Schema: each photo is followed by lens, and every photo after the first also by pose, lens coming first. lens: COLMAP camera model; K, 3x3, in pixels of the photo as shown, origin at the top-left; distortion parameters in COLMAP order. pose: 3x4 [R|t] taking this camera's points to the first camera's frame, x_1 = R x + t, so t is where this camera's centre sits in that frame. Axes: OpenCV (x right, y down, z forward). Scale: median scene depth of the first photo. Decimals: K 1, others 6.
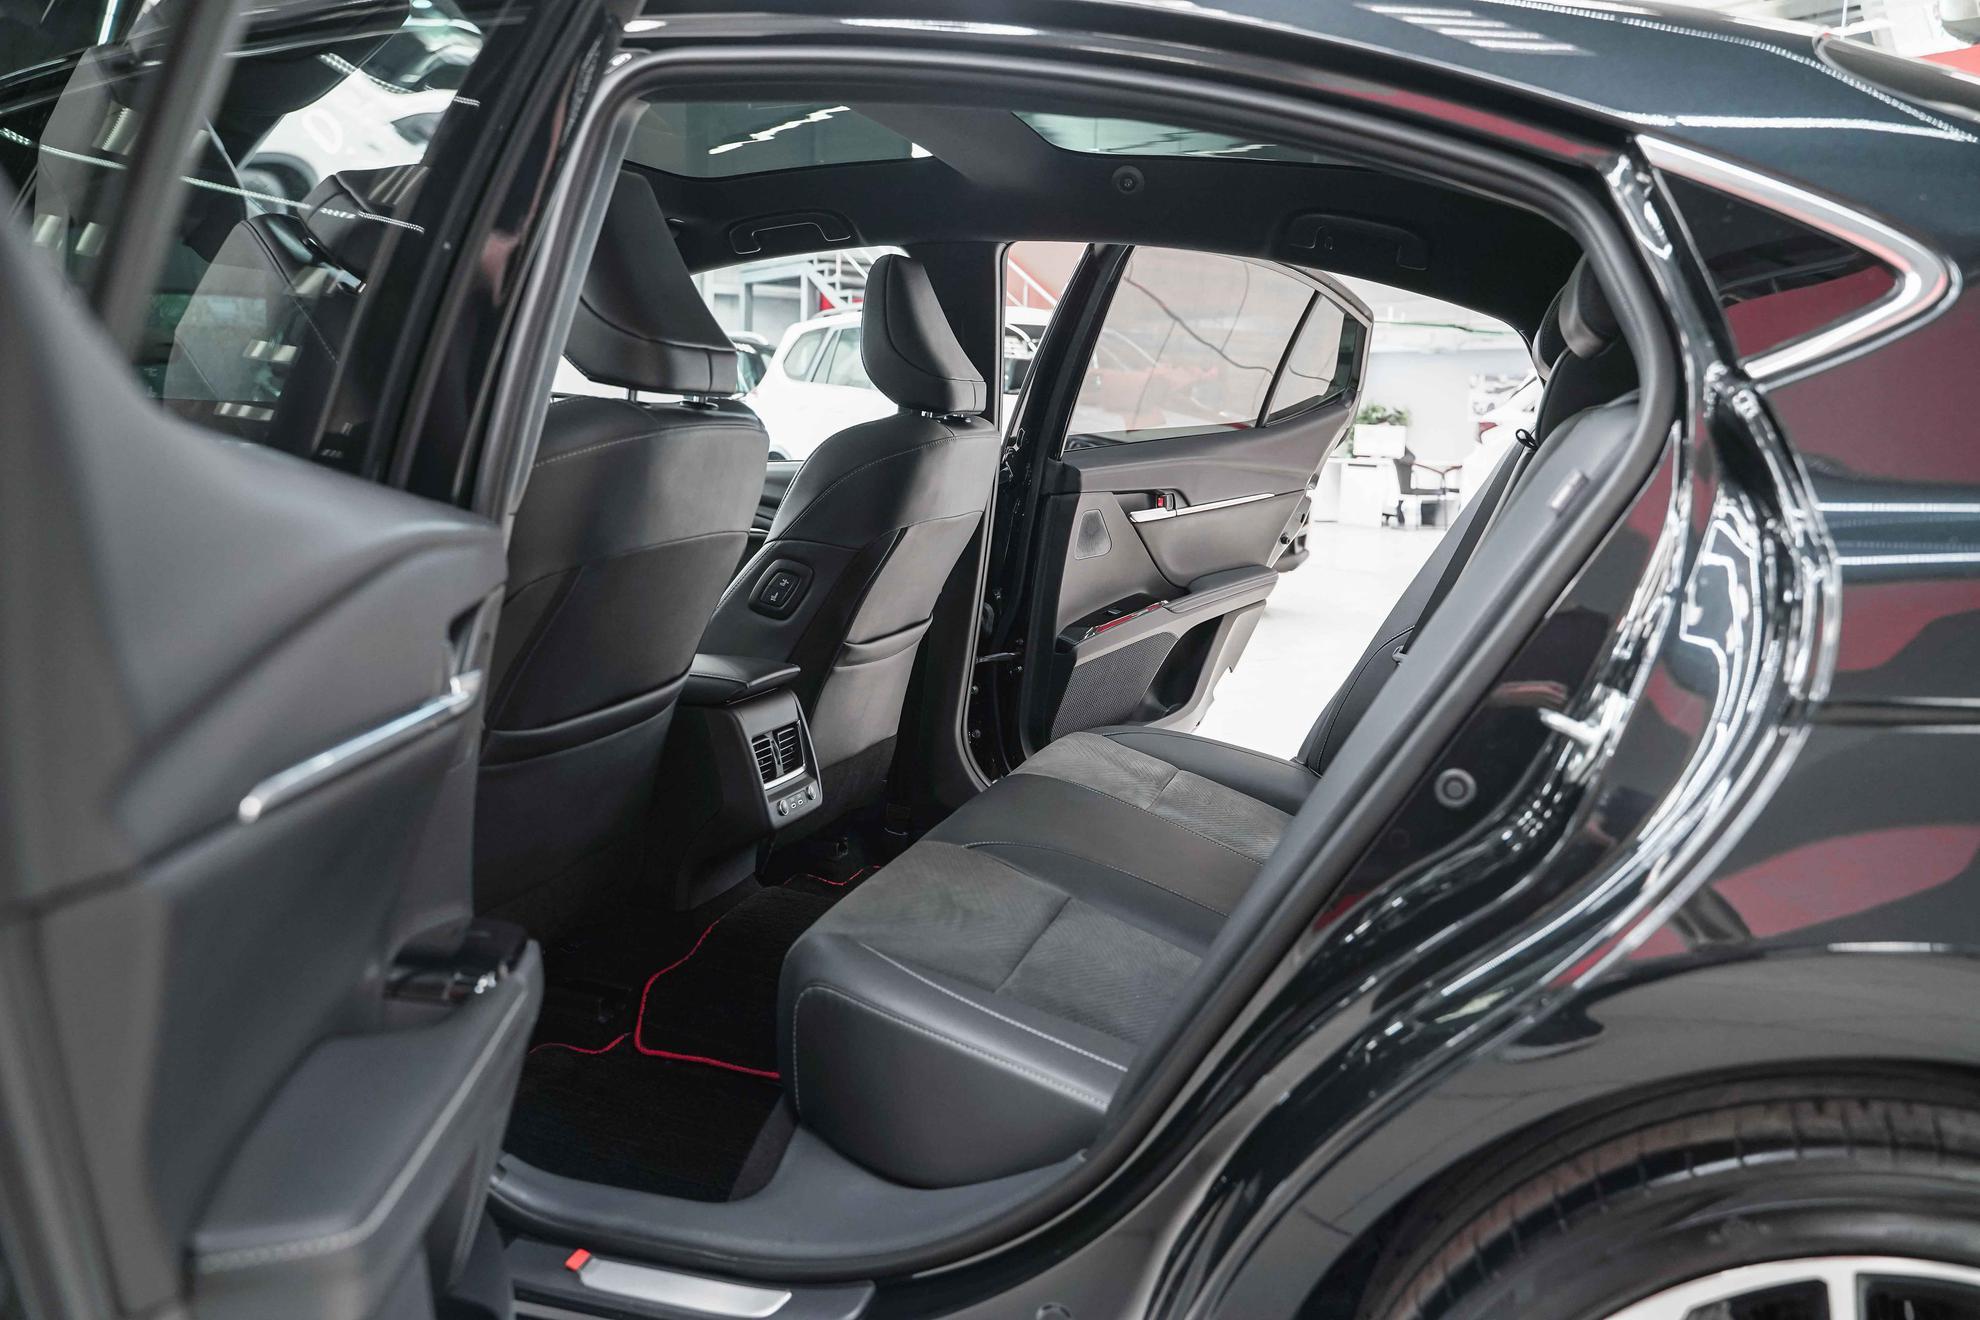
lens RADIAL K [[1575.0, 0, 1002.5], [0, 1575.0, 658.5], [0, 0, 1]] dist [-0.014489, 0.011069]
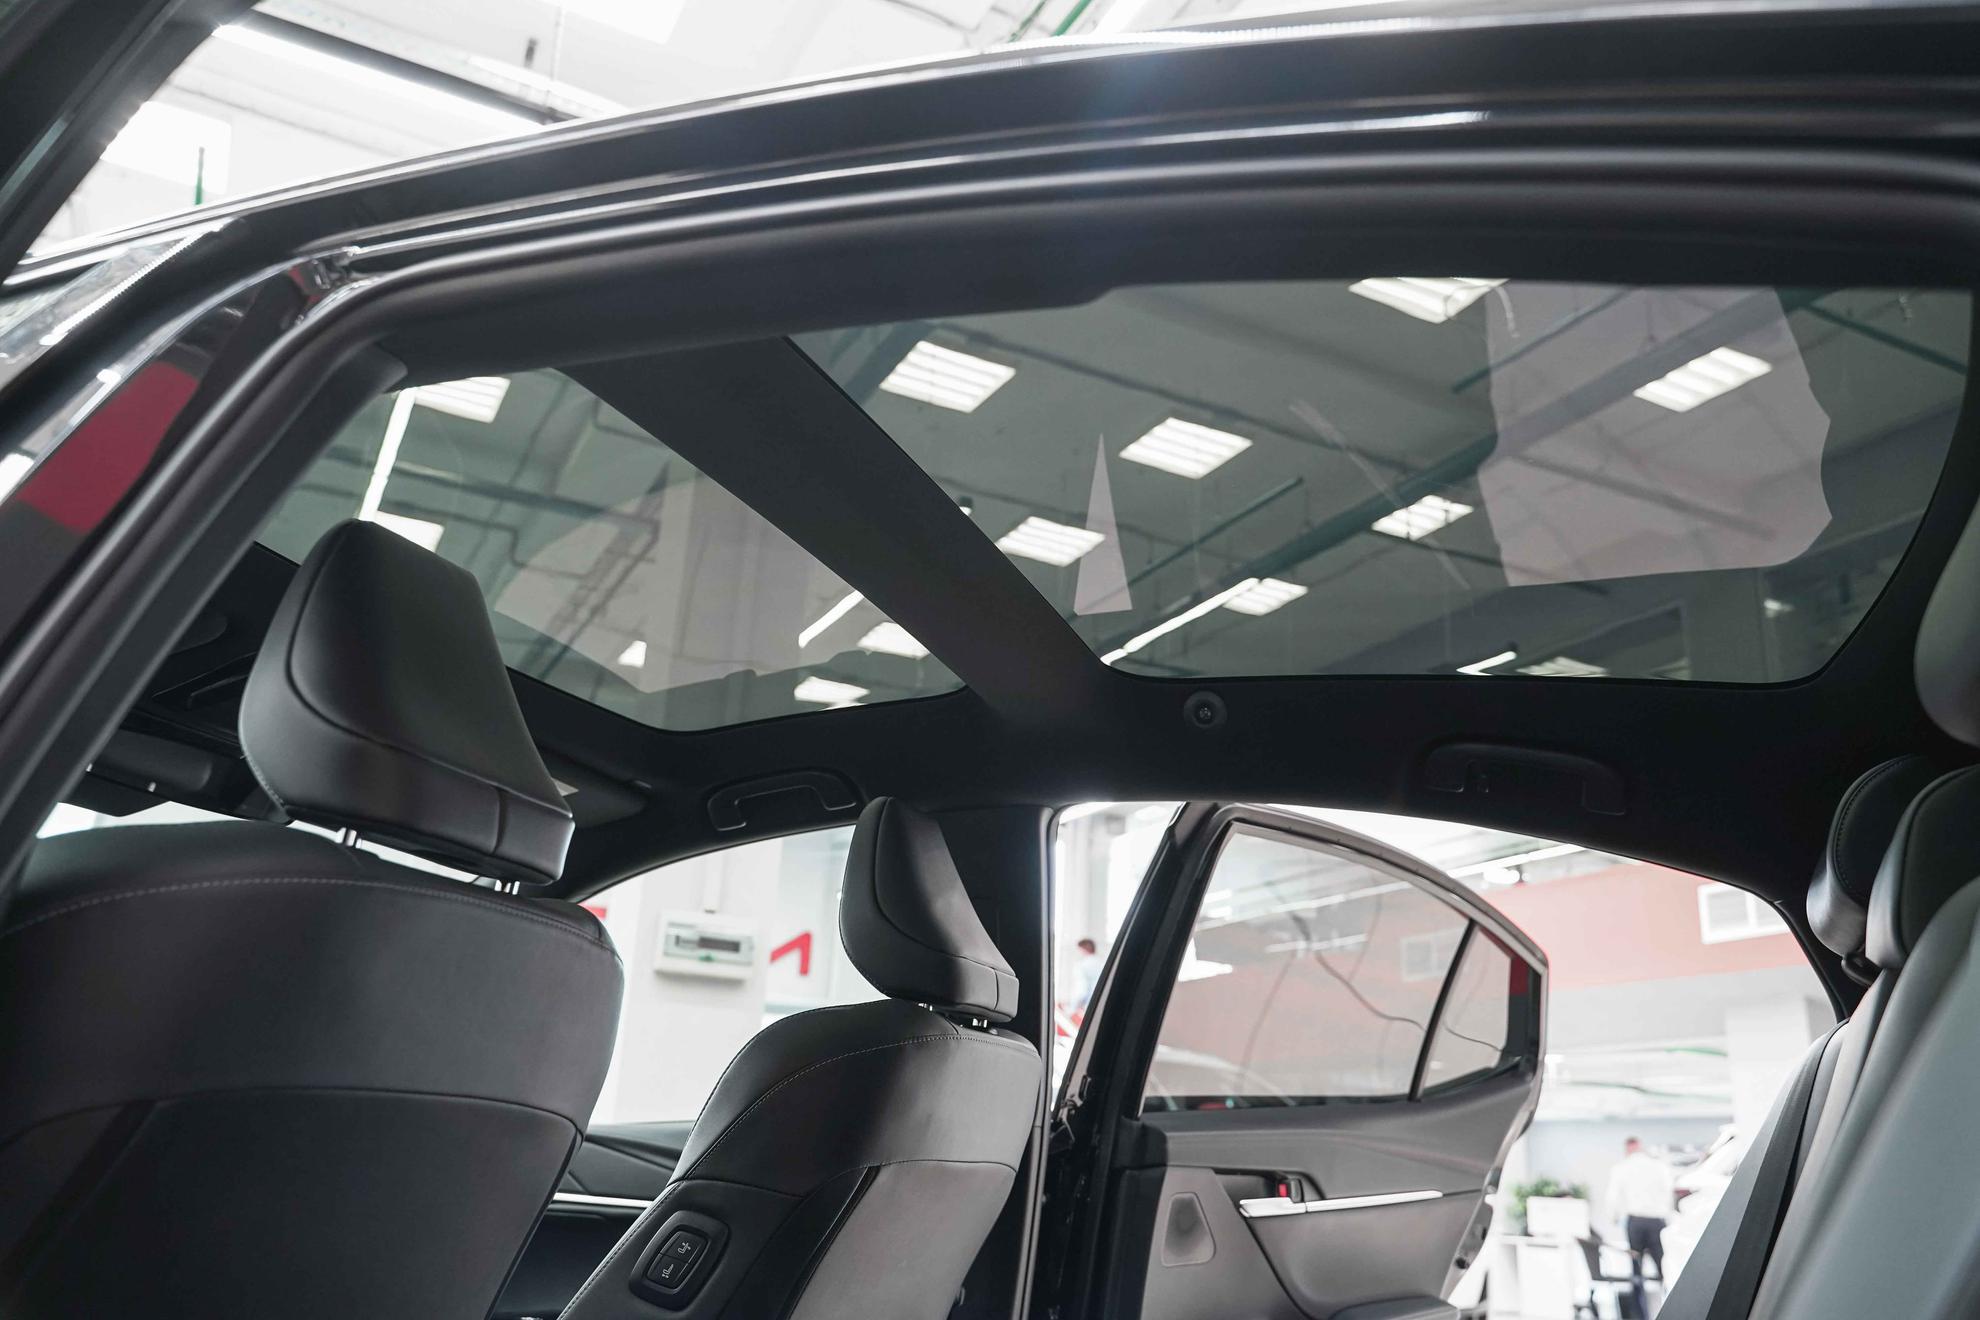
lens RADIAL K [[1575.0, 0, 1002.5], [0, 1575.0, 658.5], [0, 0, 1]] dist [-0.014489, 0.011069]
pose [[0.996187, -0.011442, -0.086489, 0.038050], [-0.030209, 0.884794, -0.465002, 0.025445], [0.081846, 0.465842, 0.881075, 0.241133]]
